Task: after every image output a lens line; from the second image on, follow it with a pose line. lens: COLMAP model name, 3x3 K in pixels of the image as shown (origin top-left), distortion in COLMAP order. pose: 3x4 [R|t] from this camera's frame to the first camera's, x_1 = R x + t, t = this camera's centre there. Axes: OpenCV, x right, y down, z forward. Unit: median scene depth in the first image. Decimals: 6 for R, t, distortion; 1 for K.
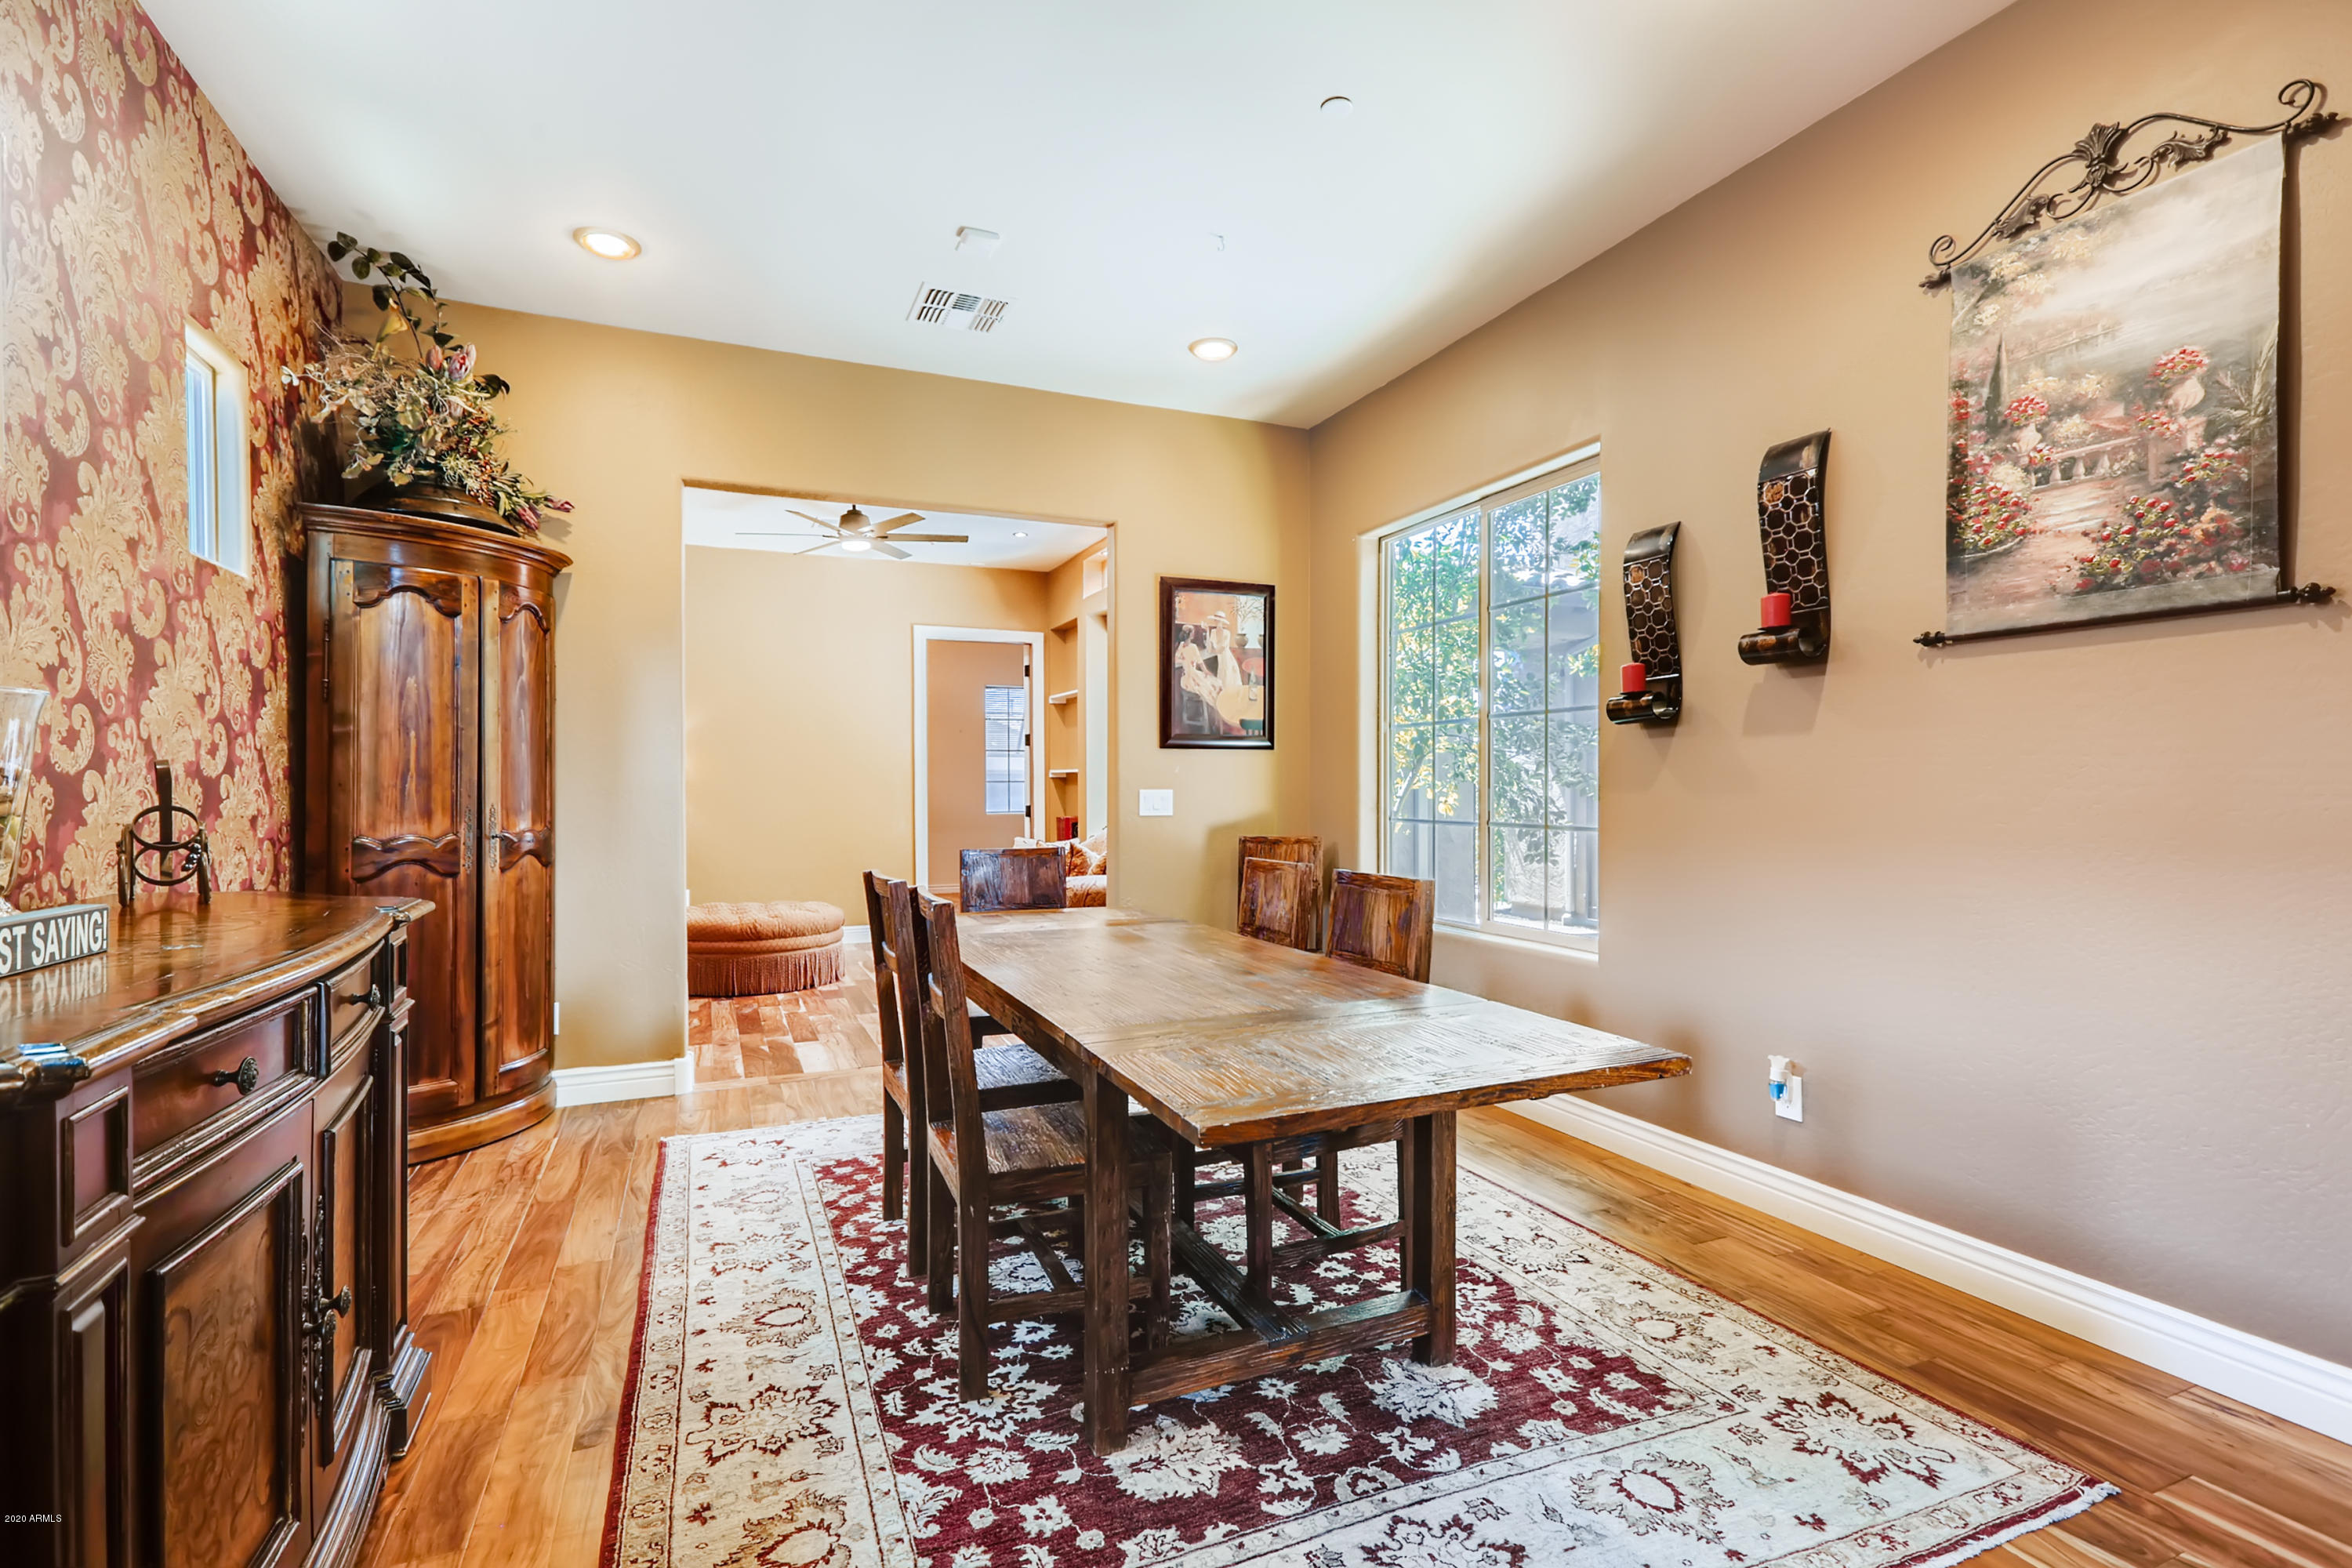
lens RADIAL K [[1078.1, 0, 1168.9], [0, 1078.1, 785.9], [0, 0, 1]] dist [0.014959, -0.002315]
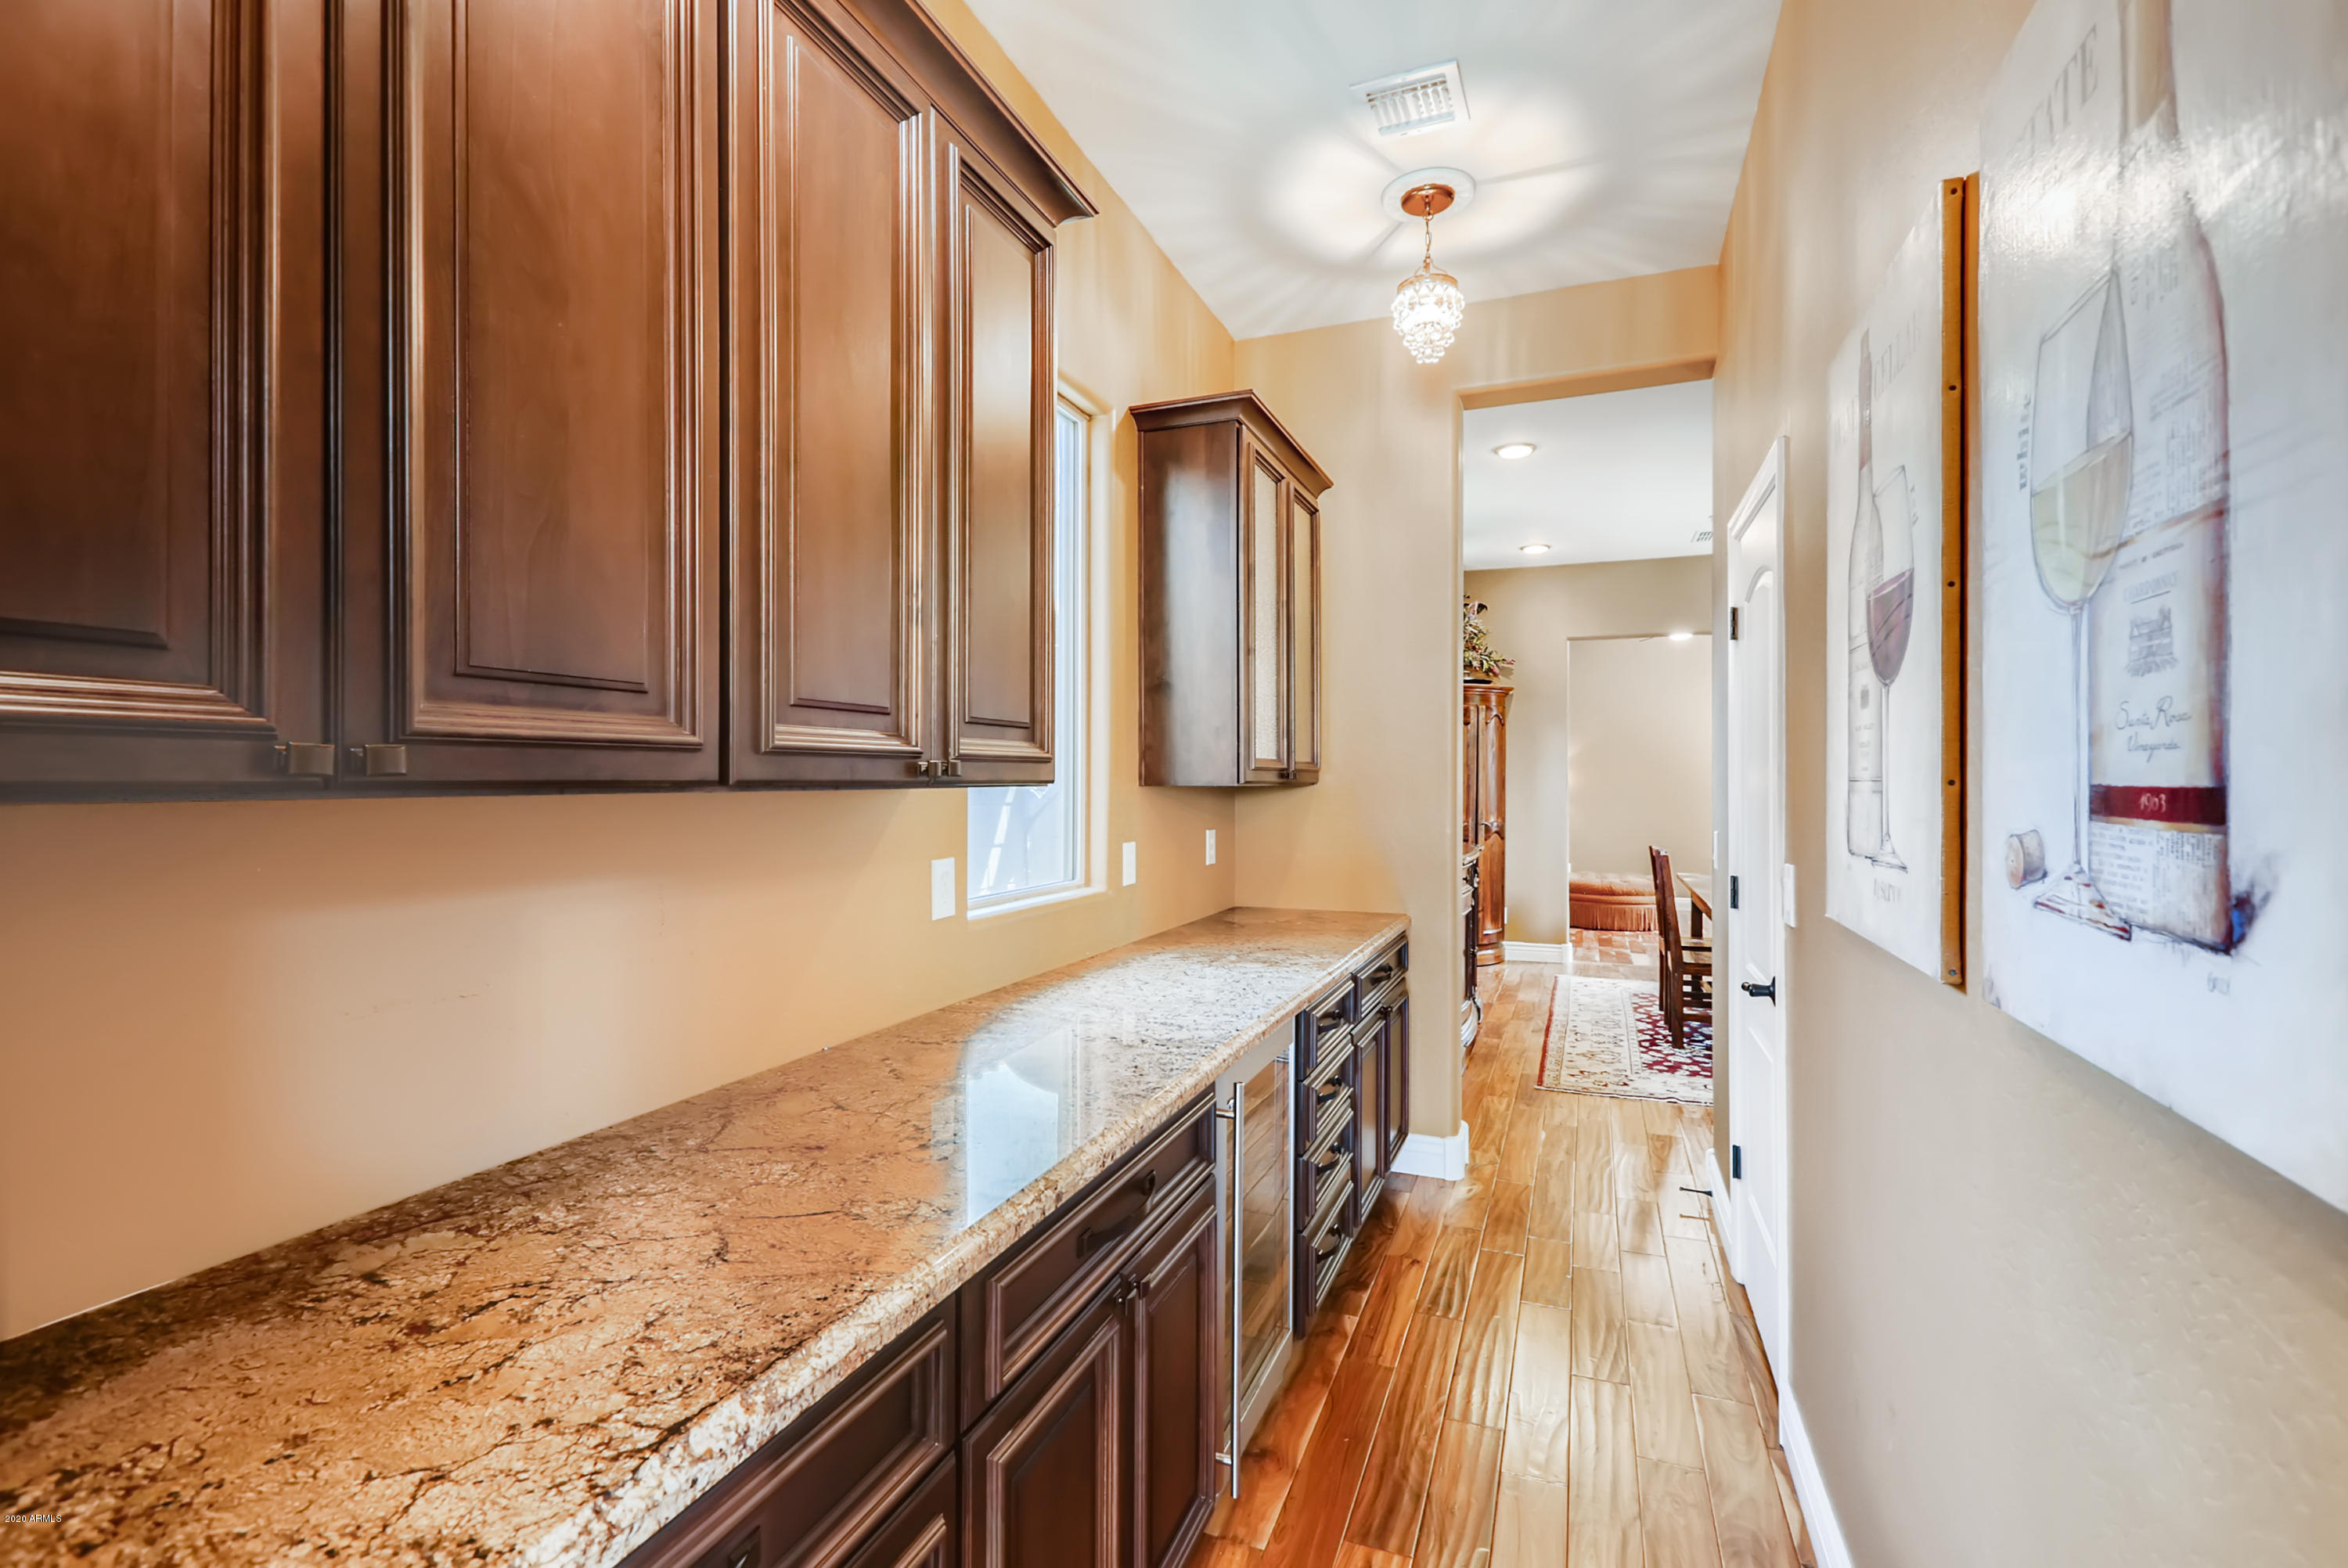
lens RADIAL K [[1076.1, 0, 1170.6], [0, 1076.1, 777.1], [0, 0, 1]] dist [0.014959, -0.002315]
pose [[0.714785, 0.003487, -0.699335, 0.337386], [-0.005732, 0.999983, -0.000873, -0.032428], [0.699320, 0.004633, 0.714793, -0.750828]]
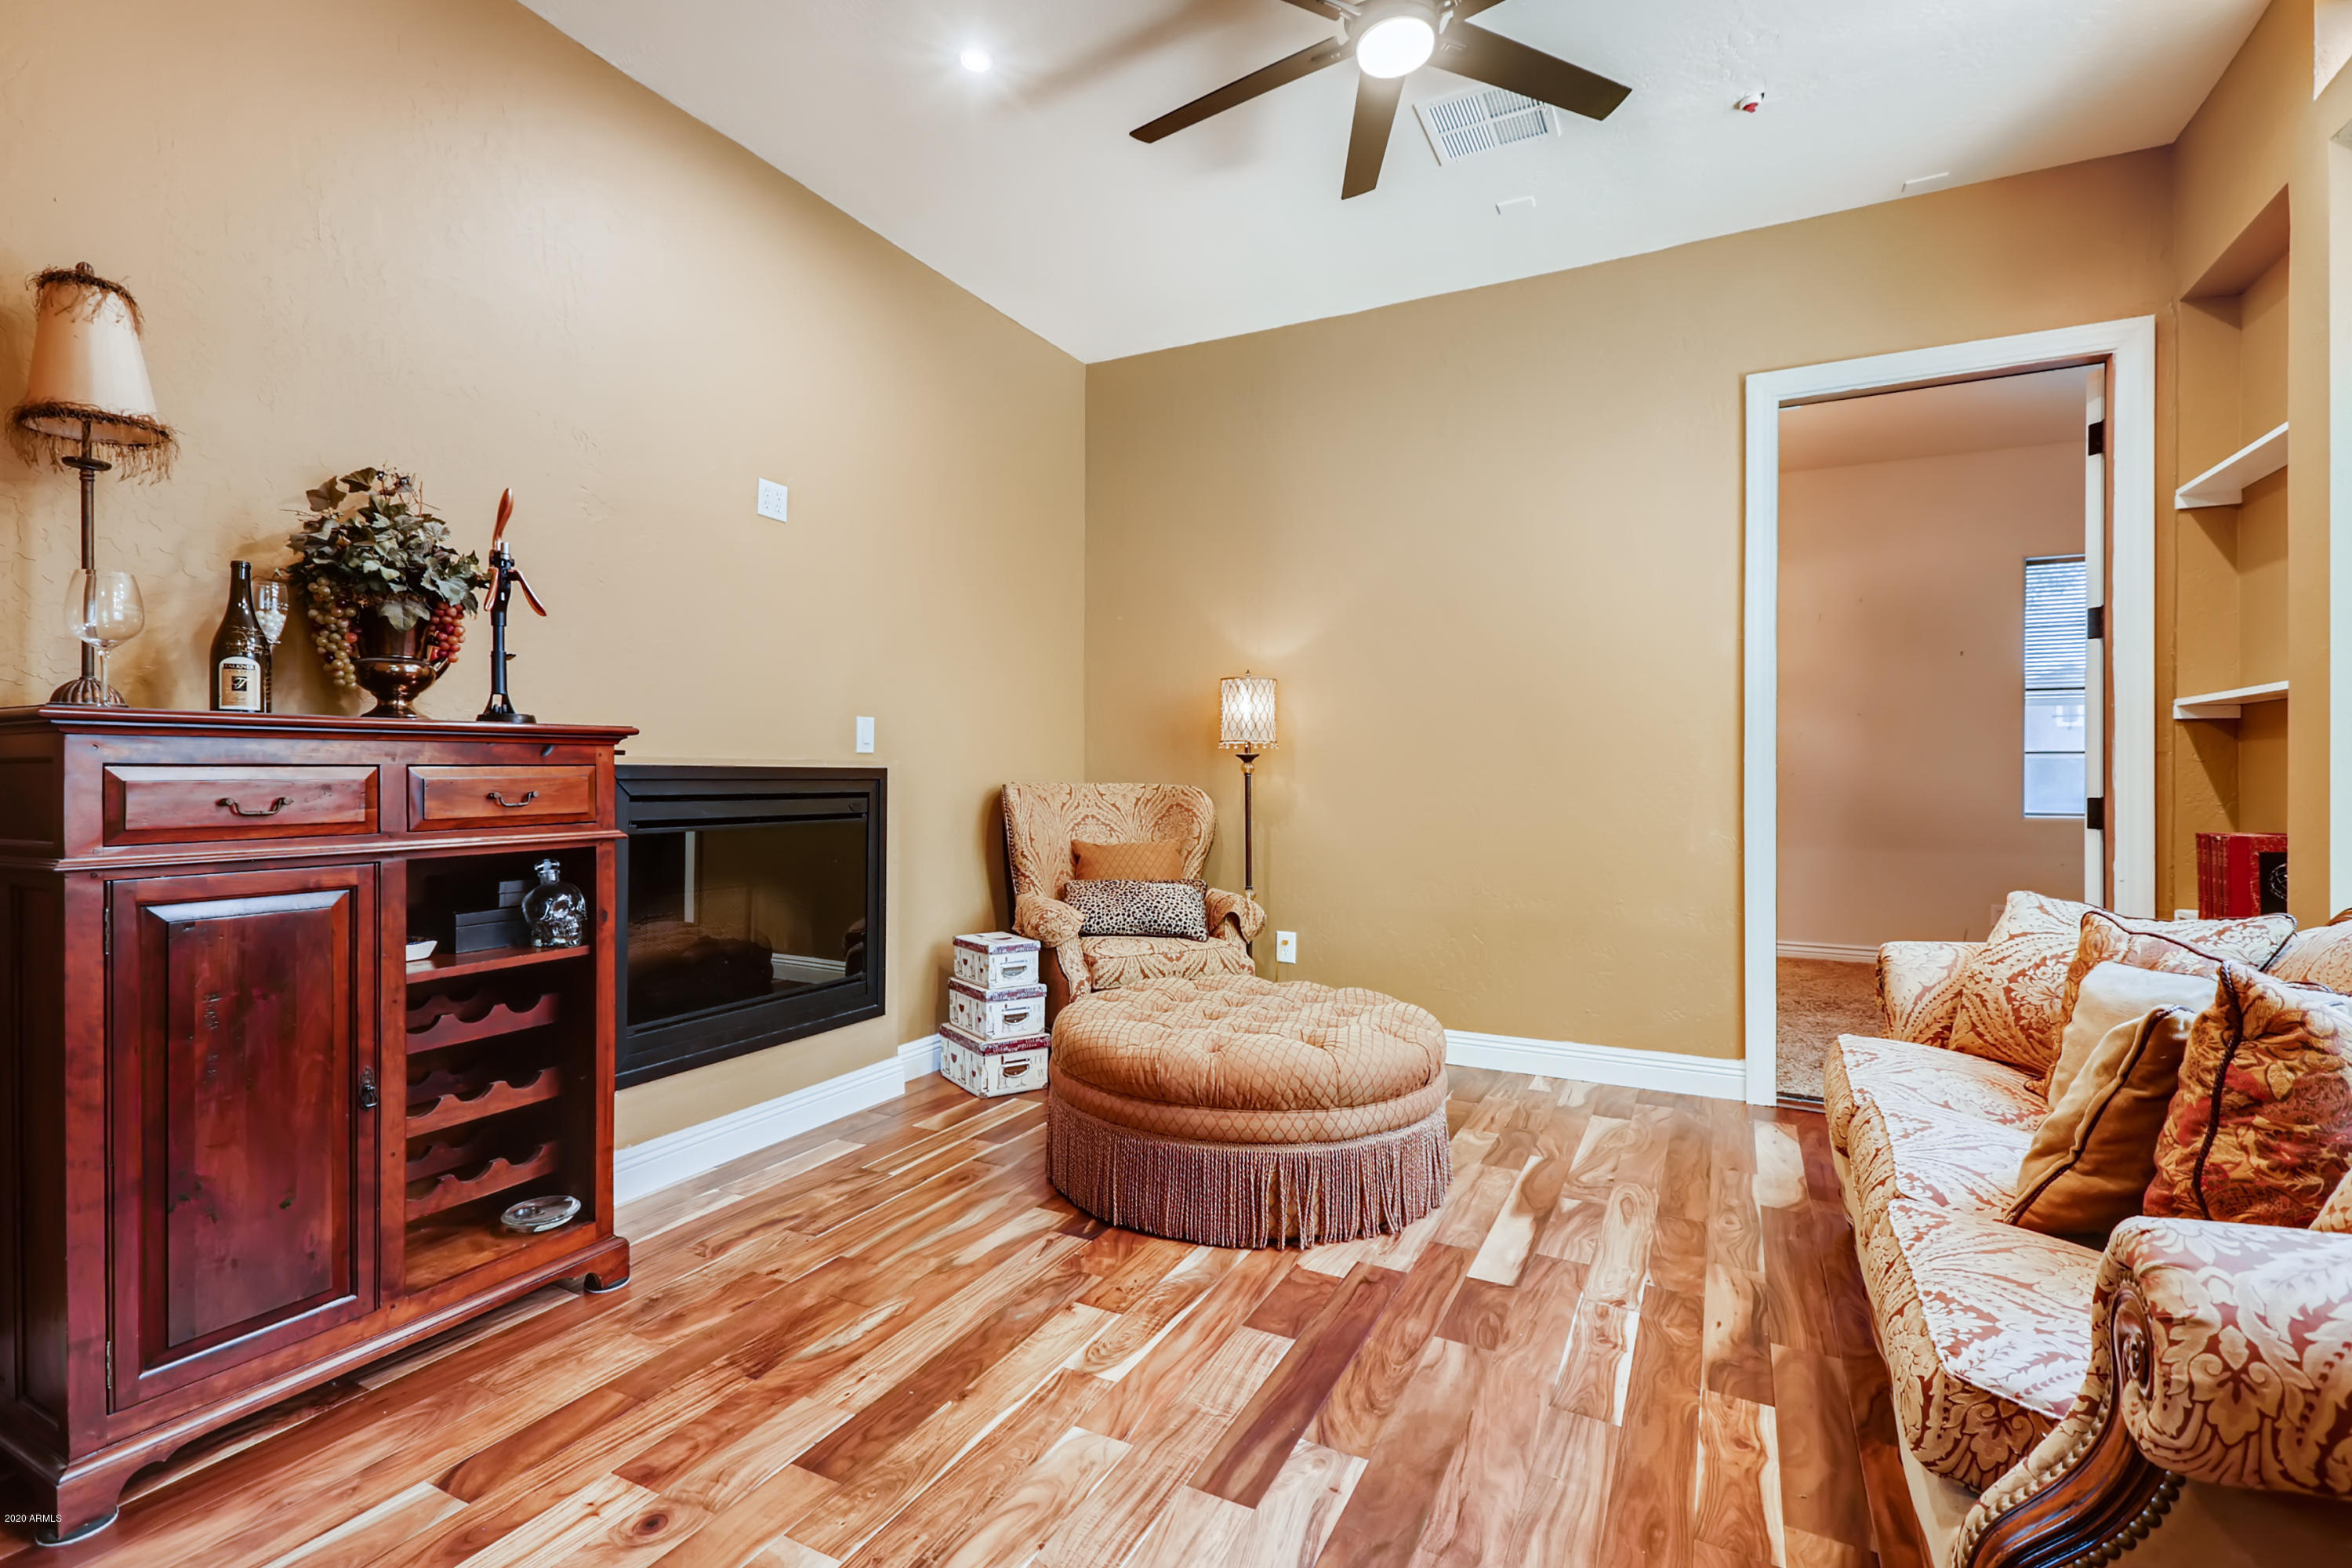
lens RADIAL K [[1078.1, 0, 1172.2], [0, 1078.1, 777.1], [0, 0, 1]] dist [0.014959, -0.002315]
pose [[0.637701, 0.007562, -0.770247, -0.080817], [-0.007994, 0.999963, 0.003199, 0.022857], [0.770243, 0.004117, 0.637738, 0.946054]]
